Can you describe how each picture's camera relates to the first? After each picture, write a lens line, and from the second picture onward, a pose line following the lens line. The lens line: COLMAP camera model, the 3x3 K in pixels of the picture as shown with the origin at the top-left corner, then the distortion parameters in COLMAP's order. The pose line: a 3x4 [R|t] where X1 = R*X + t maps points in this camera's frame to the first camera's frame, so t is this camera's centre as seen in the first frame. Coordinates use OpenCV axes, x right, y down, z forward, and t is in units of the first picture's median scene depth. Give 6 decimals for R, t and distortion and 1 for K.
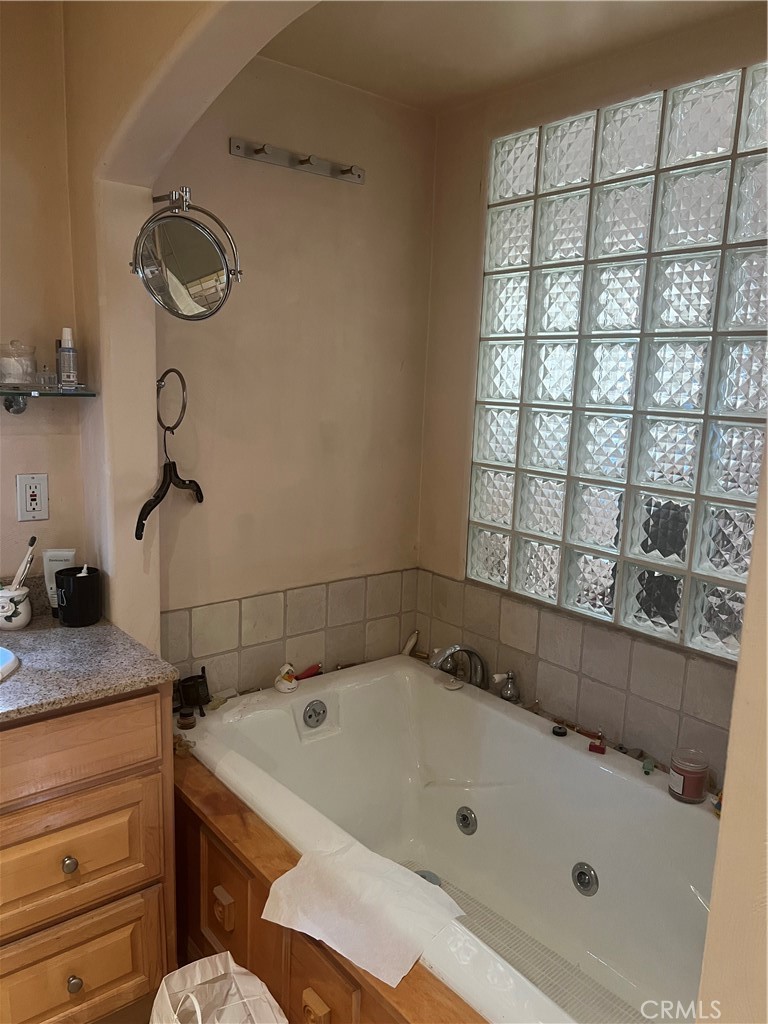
lens RADIAL K [[770.7, 0, 385.8], [0, 770.7, 525.1], [0, 0, 1]] dist [0.056094, -0.070012]
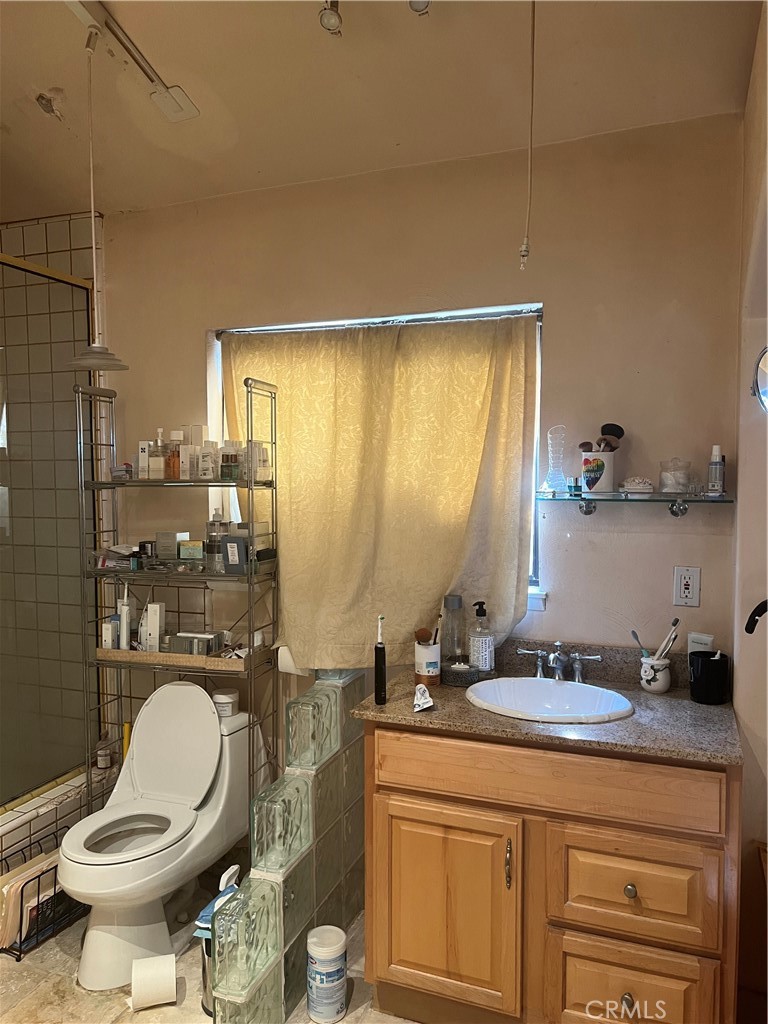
lens RADIAL K [[770.7, 0, 385.8], [0, 770.7, 525.1], [0, 0, 1]] dist [0.056094, -0.070012]
pose [[0.501488, 0.029978, -0.864645, 0.354966], [-0.145398, 0.988105, -0.050071, -0.002183], [0.852859, 0.150828, 0.499882, 0.001427]]
